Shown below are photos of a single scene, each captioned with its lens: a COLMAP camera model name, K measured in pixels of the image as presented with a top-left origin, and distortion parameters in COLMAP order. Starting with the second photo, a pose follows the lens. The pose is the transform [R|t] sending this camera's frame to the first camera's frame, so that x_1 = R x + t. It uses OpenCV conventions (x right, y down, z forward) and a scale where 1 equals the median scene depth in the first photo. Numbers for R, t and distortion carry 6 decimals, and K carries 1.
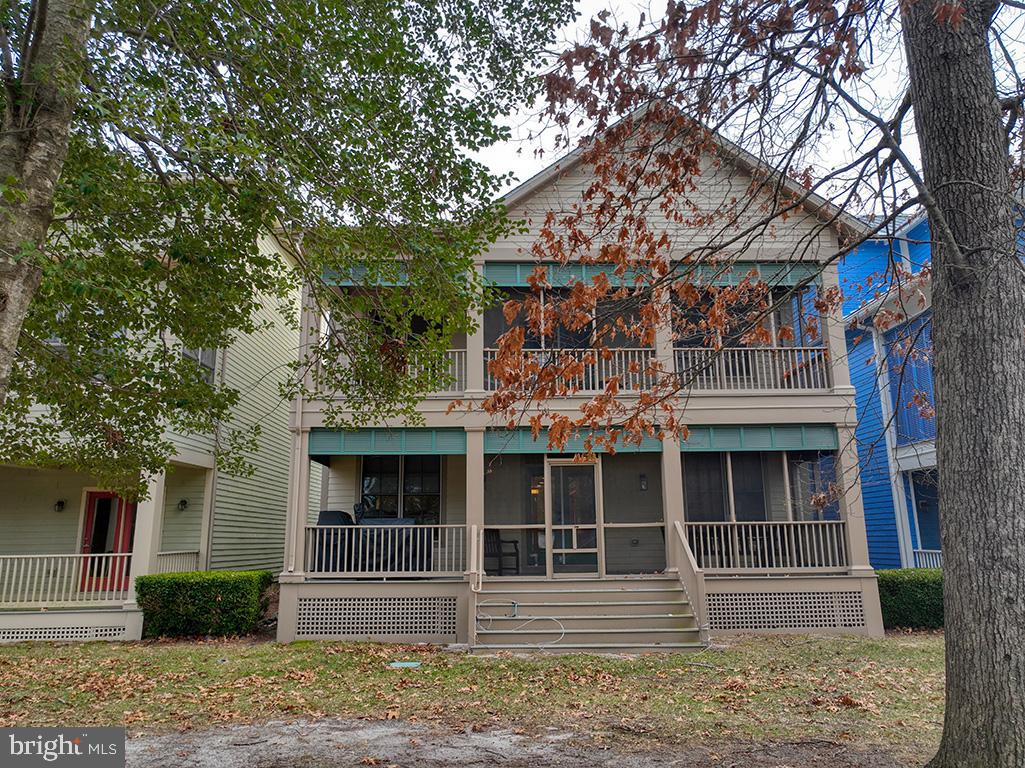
lens RADIAL K [[722.6, 0, 510.9], [0, 722.6, 381.0], [0, 0, 1]] dist [0.000154, 0.014158]
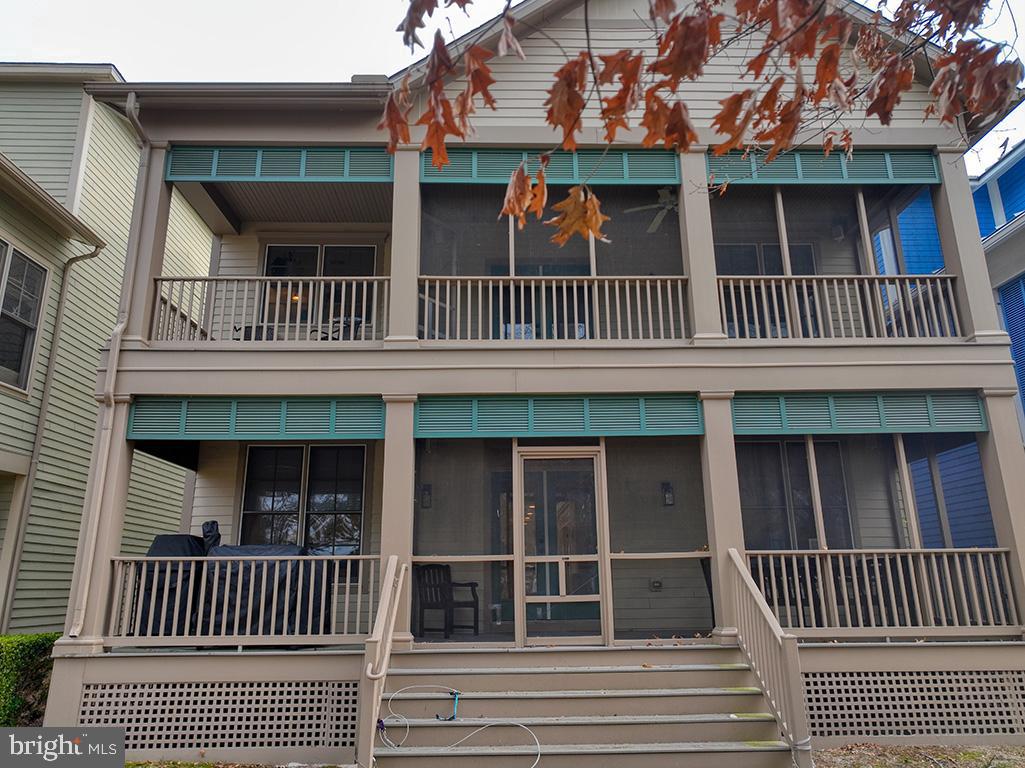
lens RADIAL K [[722.6, 0, 511.2], [0, 722.6, 379.8], [0, 0, 1]] dist [0.000154, 0.014158]
pose [[0.999996, -0.001029, 0.002593, 0.044565], [0.001189, 0.998057, -0.062300, 0.091099], [-0.002524, 0.062303, 0.998054, 0.390875]]
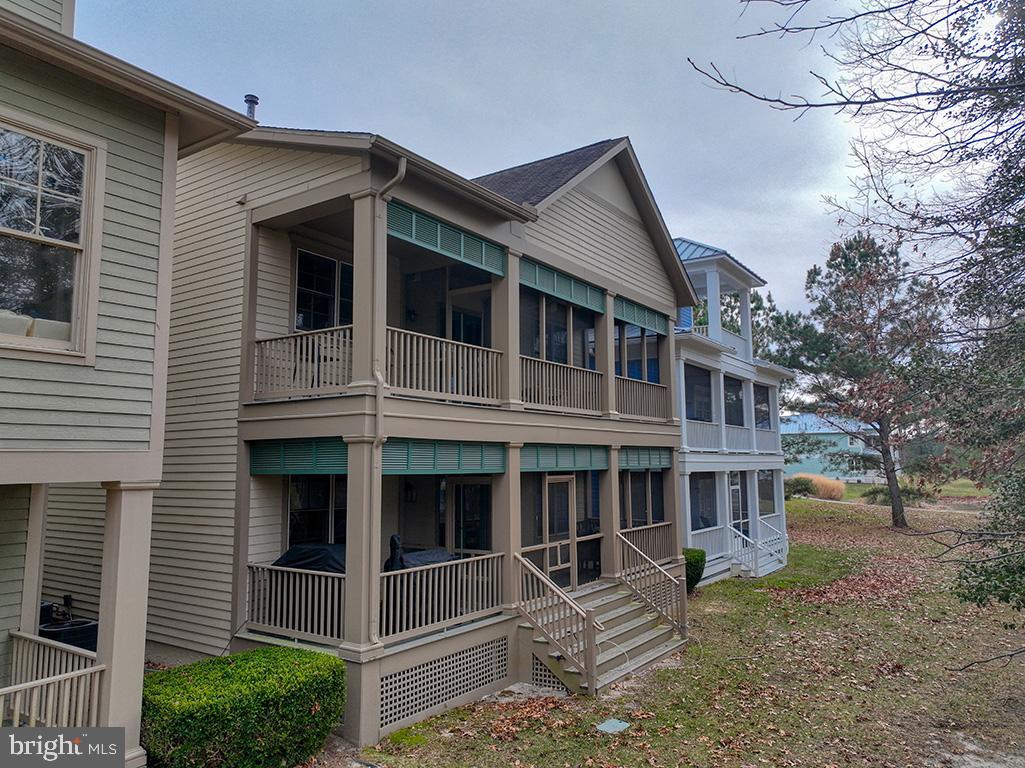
lens RADIAL K [[722.6, 0, 508.5], [0, 722.6, 379.5], [0, 0, 1]] dist [0.000154, 0.014158]
pose [[0.583400, 0.097286, 0.806337, -0.798983], [-0.171568, 0.985158, 0.005272, -0.016957], [-0.793857, -0.141418, 0.591432, 0.497732]]
